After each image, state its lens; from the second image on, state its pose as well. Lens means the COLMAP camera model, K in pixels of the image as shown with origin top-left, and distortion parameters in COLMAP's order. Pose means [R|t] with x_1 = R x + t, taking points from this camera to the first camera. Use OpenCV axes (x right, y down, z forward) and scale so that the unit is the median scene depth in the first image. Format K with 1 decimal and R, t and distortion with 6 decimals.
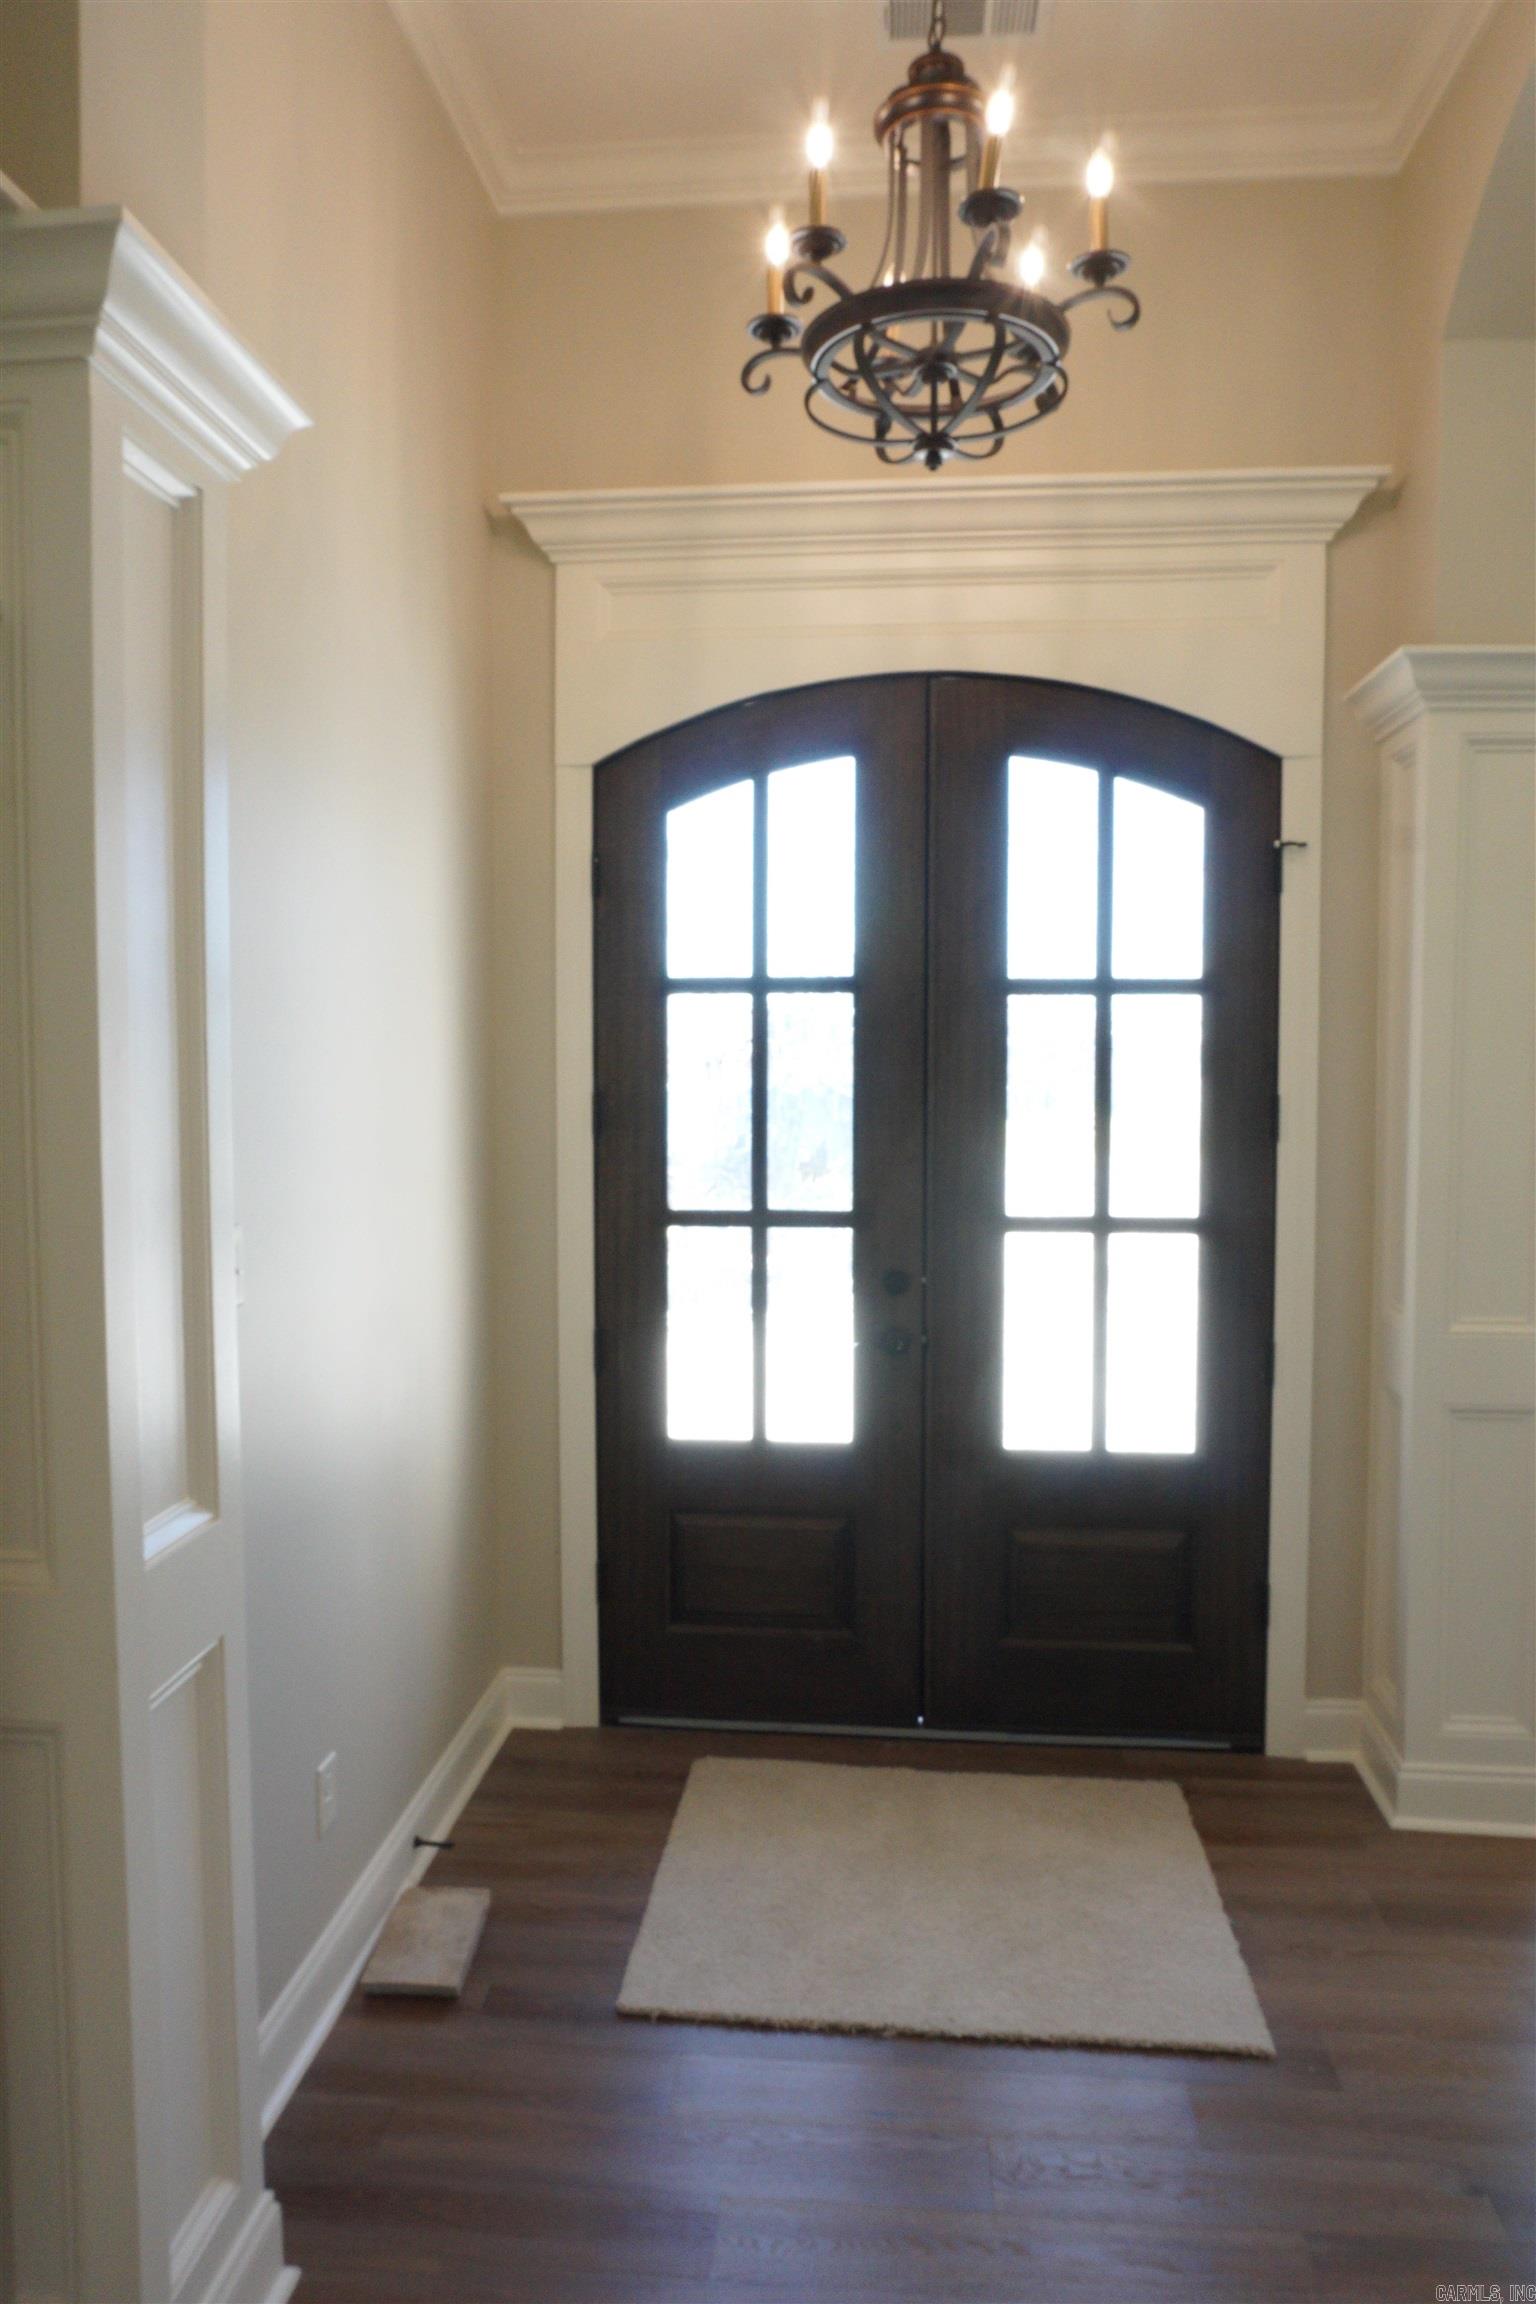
lens RADIAL K [[1538.9, 0, 772.5], [0, 1538.9, 1146.8], [0, 0, 1]] dist [-0.051672, 0.037306]
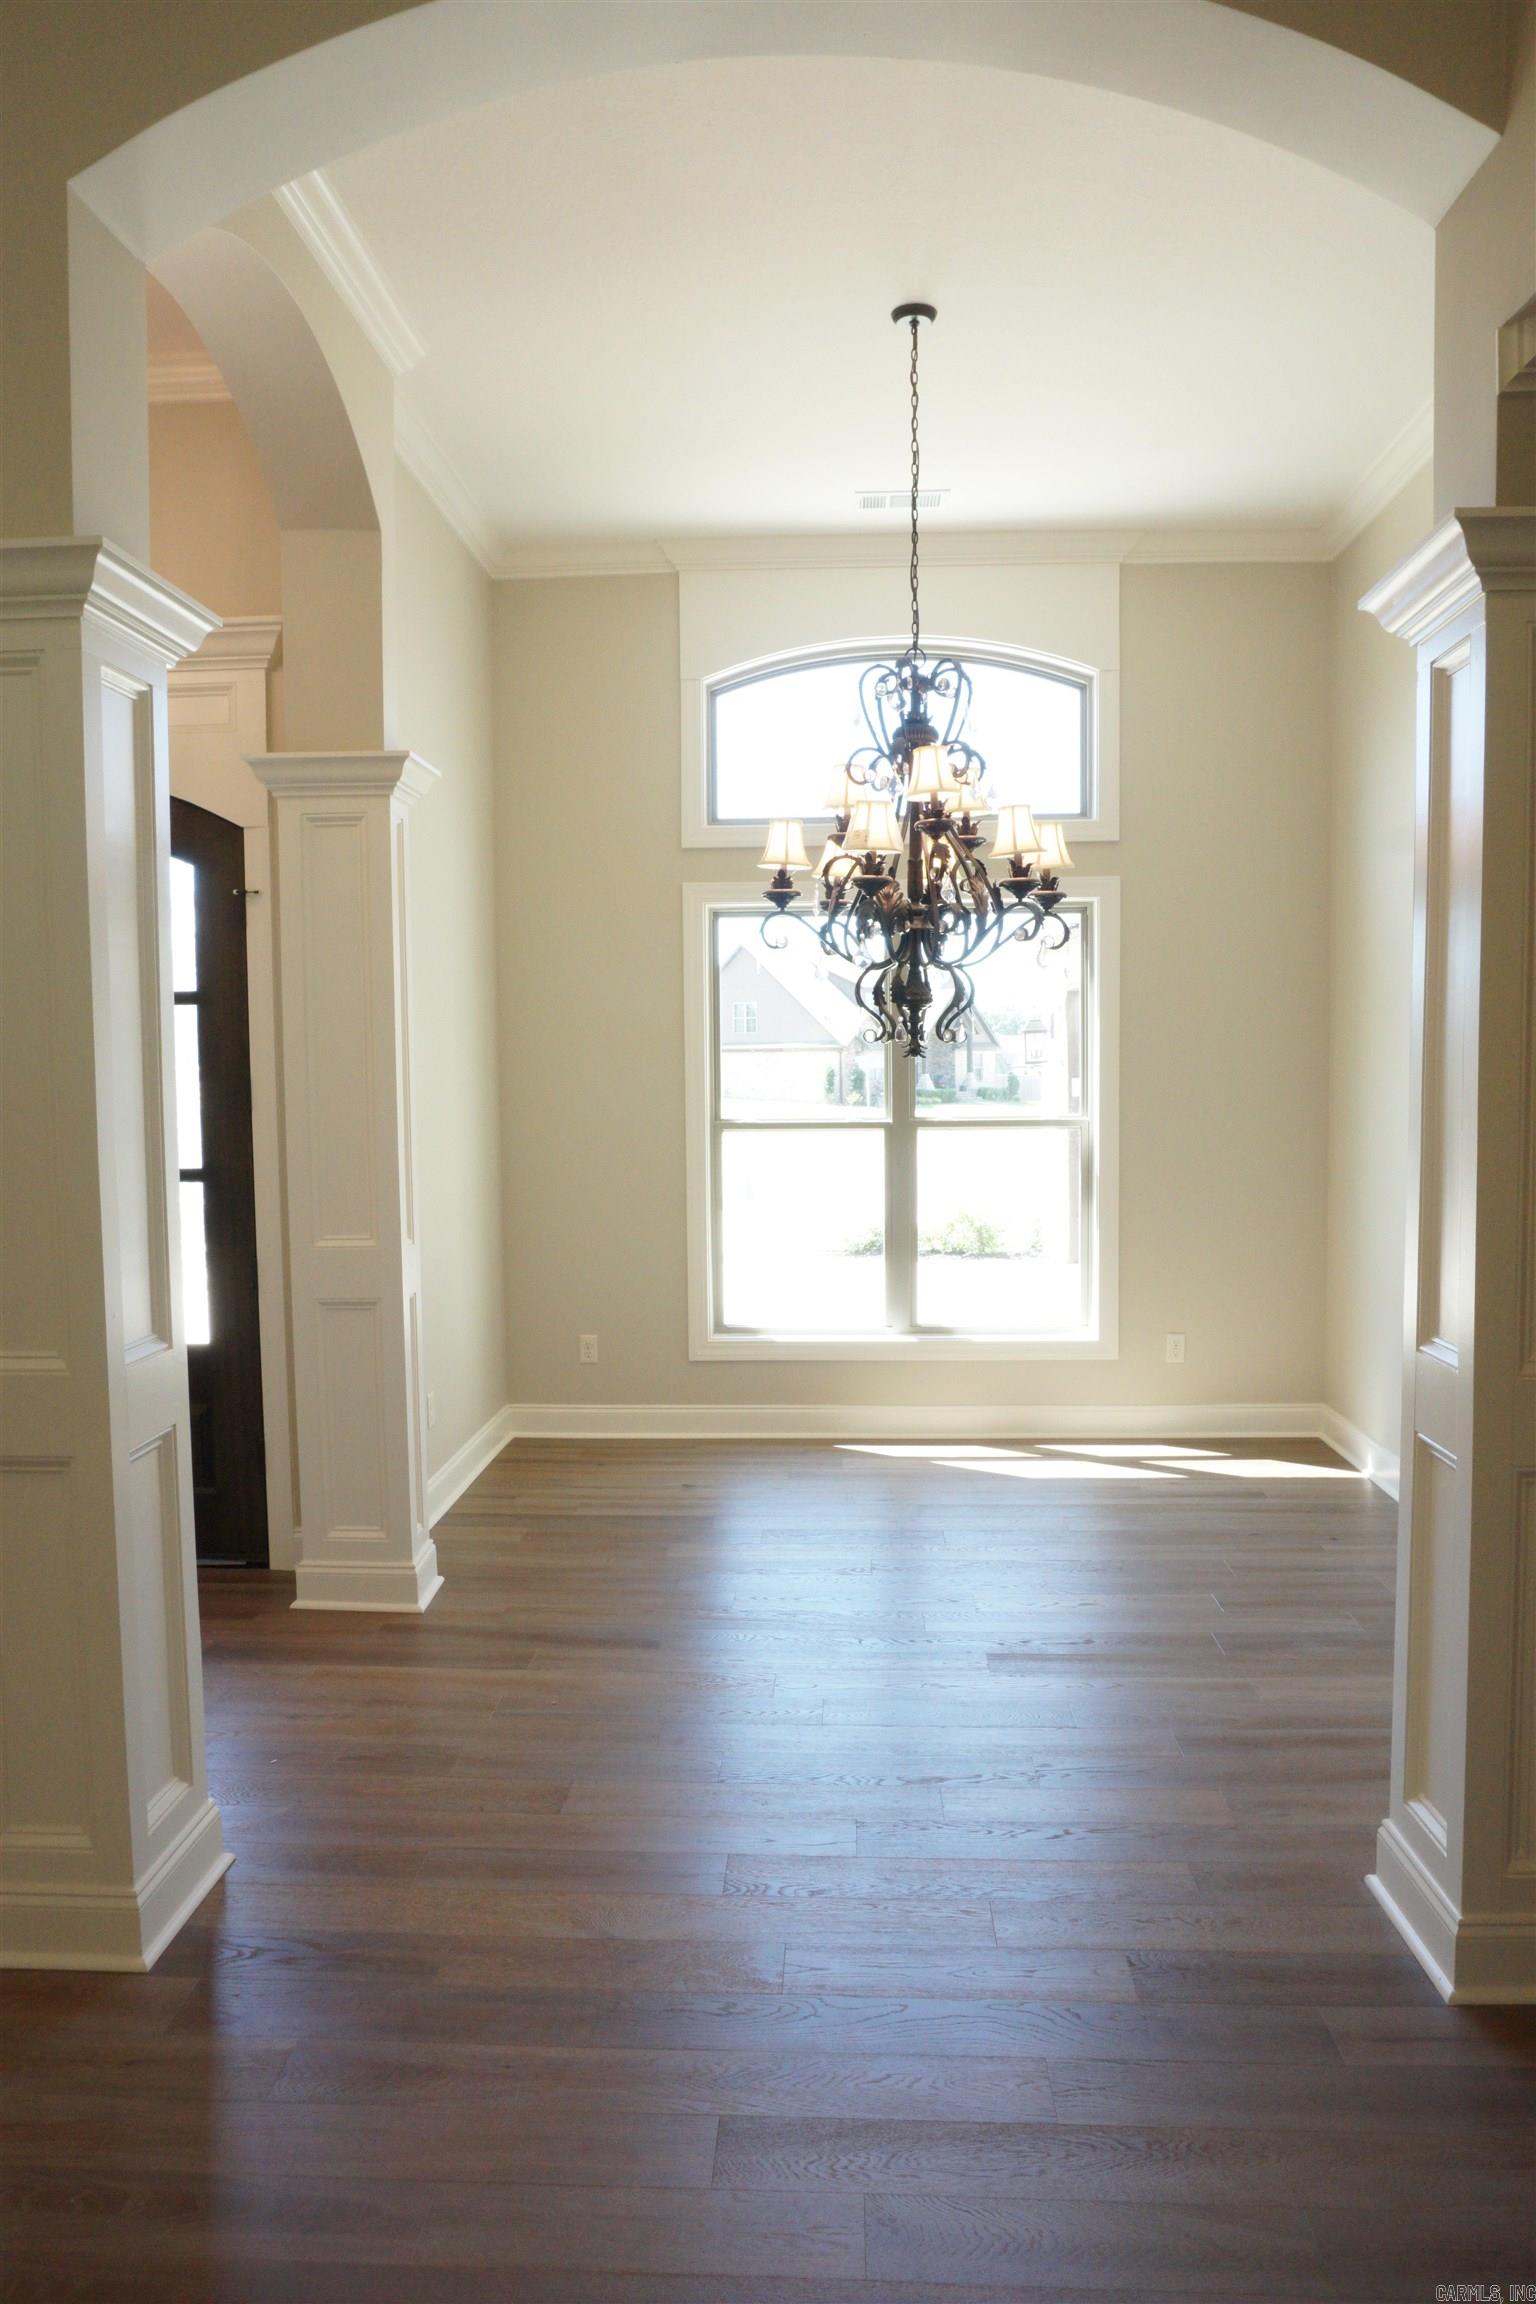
lens RADIAL K [[1538.9, 0, 768.3], [0, 1538.9, 1161.5], [0, 0, 1]] dist [-0.051672, 0.037306]
pose [[0.999267, -0.010321, 0.036869, 0.719780], [0.009946, 0.999897, 0.010356, 0.030869], [-0.036972, -0.009982, 0.999266, -0.360386]]
